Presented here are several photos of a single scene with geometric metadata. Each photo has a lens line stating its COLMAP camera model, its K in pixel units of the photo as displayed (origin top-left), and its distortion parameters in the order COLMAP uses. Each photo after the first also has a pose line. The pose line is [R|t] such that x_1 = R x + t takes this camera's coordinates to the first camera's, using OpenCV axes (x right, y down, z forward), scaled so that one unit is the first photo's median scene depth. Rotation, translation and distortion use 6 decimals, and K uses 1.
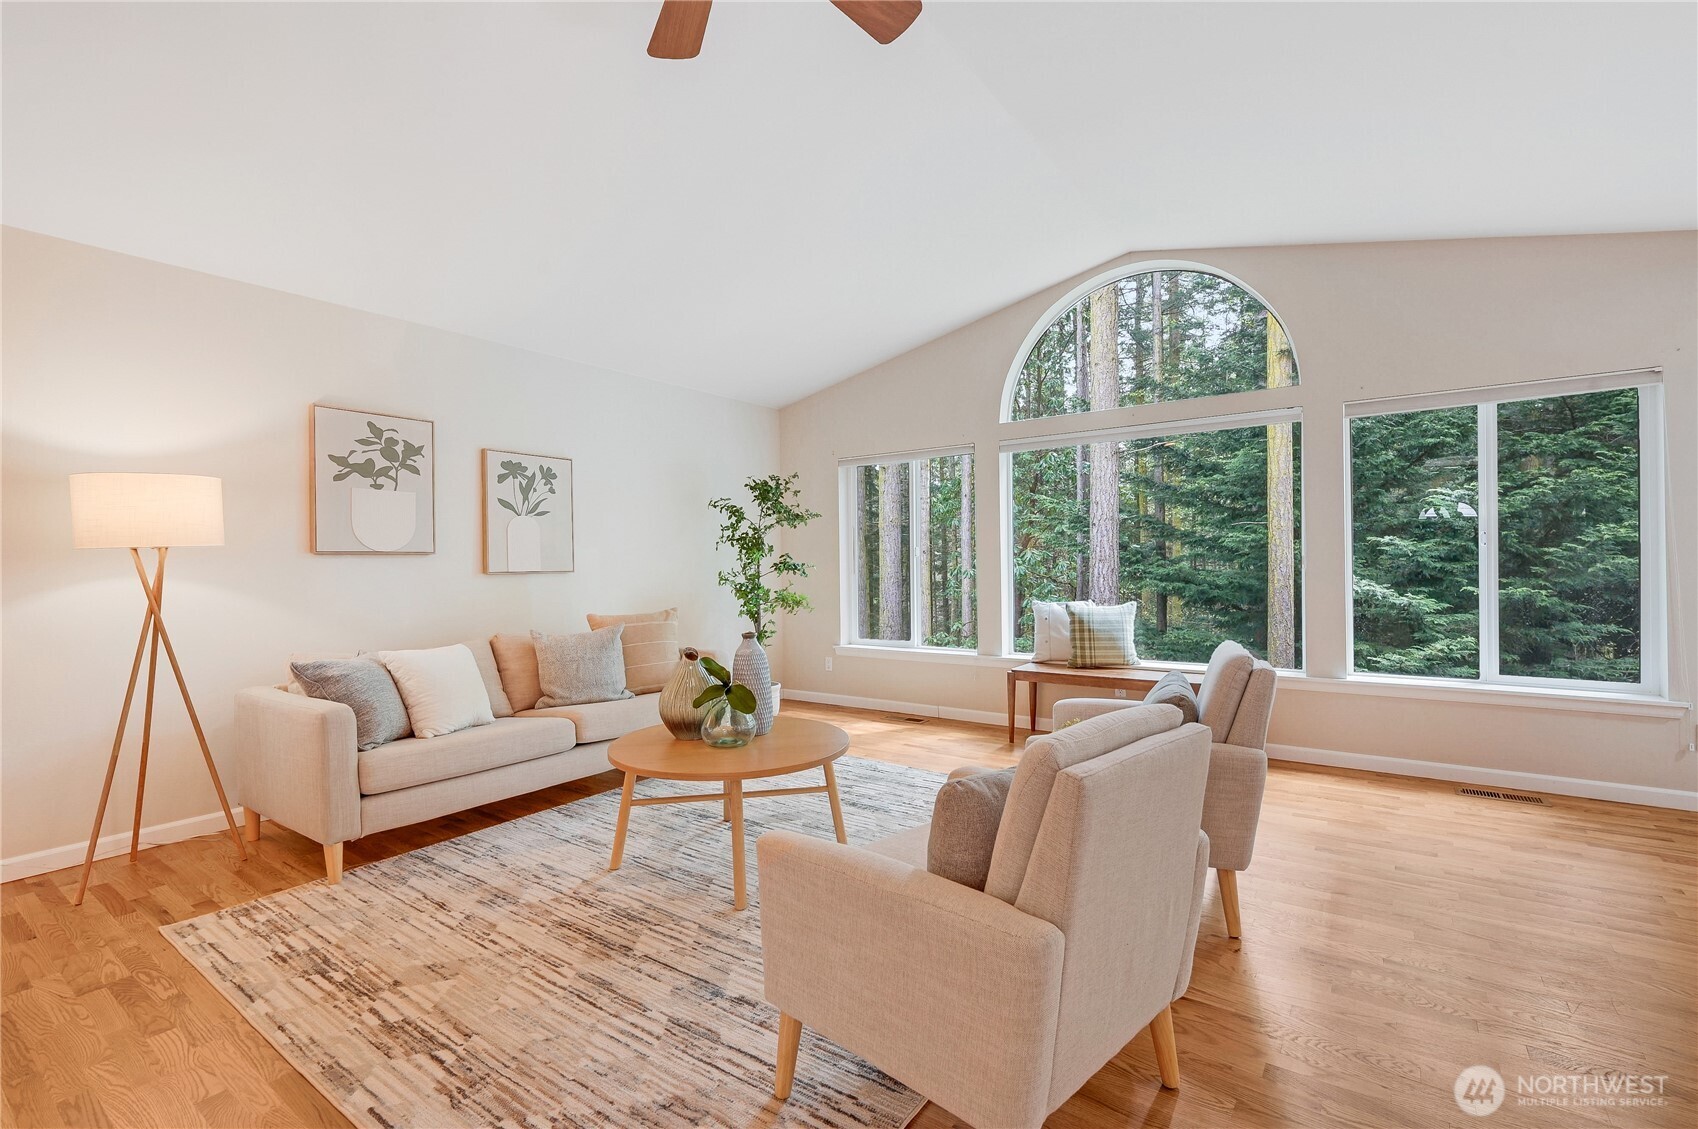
lens RADIAL K [[765.1, 0, 837.7], [0, 765.1, 560.3], [0, 0, 1]] dist [0.001542, 0.000202]
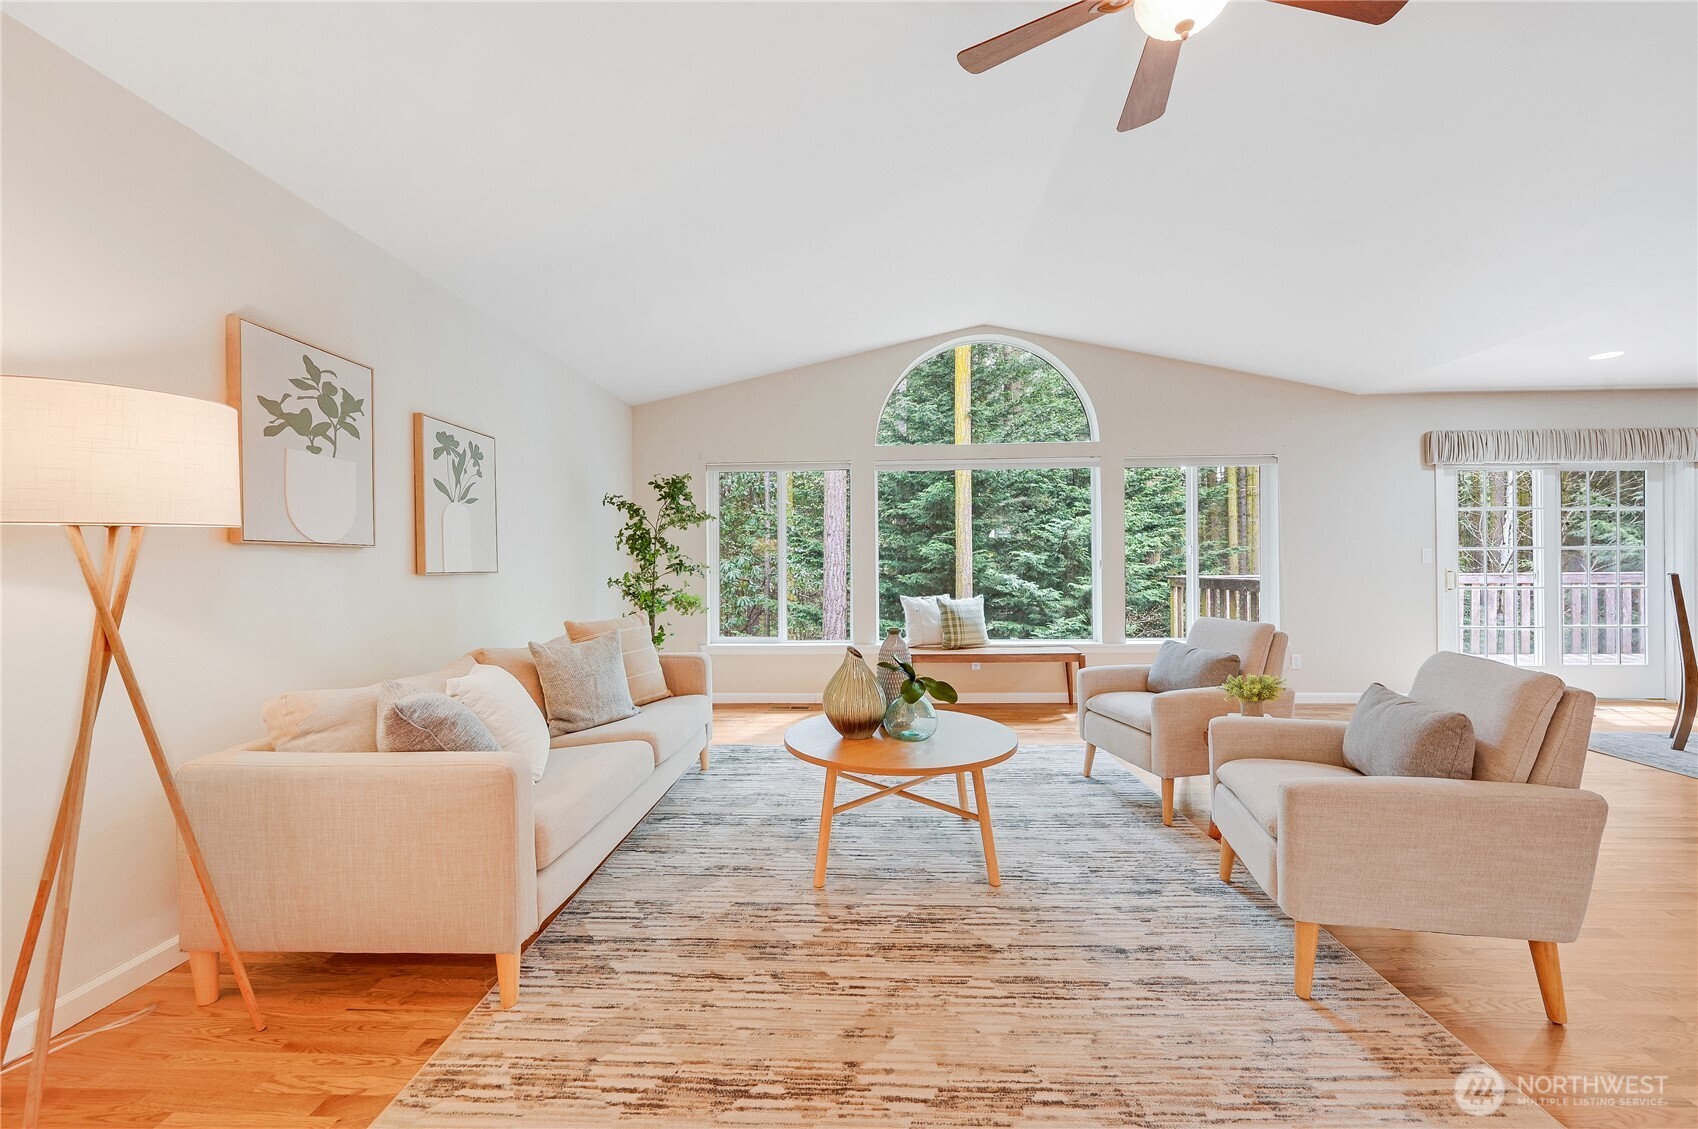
lens RADIAL K [[675.1, 0, 859.6], [0, 675.1, 561.9], [0, 0, 1]] dist [0.000317, 0.000129]
pose [[0.831522, 0.007063, 0.555446, -0.467319], [-0.003919, 0.999969, -0.006849, 0.007447], [-0.555477, 0.003518, 0.831524, 0.185578]]
